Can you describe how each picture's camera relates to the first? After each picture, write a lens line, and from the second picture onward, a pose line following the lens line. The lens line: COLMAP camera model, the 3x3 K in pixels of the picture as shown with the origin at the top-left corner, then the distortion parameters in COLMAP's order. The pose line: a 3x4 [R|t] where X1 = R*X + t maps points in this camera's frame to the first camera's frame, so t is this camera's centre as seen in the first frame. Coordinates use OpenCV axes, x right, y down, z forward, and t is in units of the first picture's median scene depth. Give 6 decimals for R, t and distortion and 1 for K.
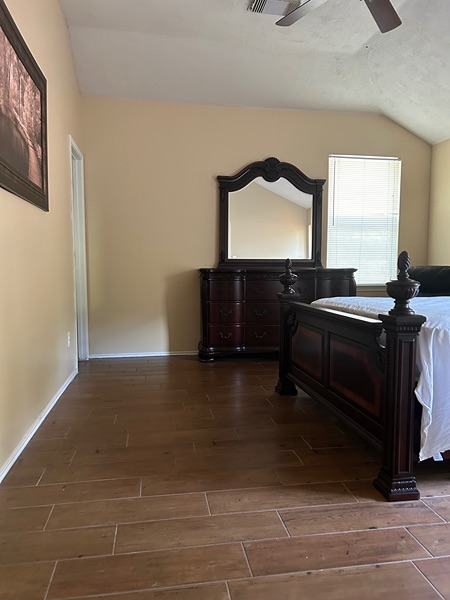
lens RADIAL K [[454.5, 0, 228.2], [0, 454.5, 302.0], [0, 0, 1]] dist [0.011209, 0.006730]
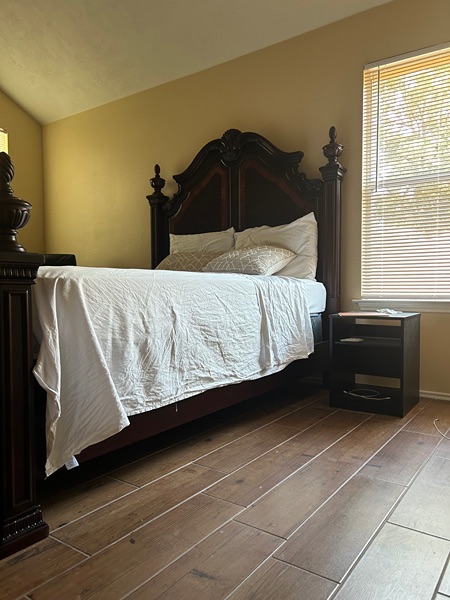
lens RADIAL K [[454.5, 0, 228.2], [0, 454.5, 304.2], [0, 0, 1]] dist [0.011209, 0.006730]
pose [[0.702735, -0.038632, 0.710402, 0.146543], [0.056028, 0.998429, -0.001128, 0.115360], [-0.709242, 0.040595, 0.703795, 0.341082]]
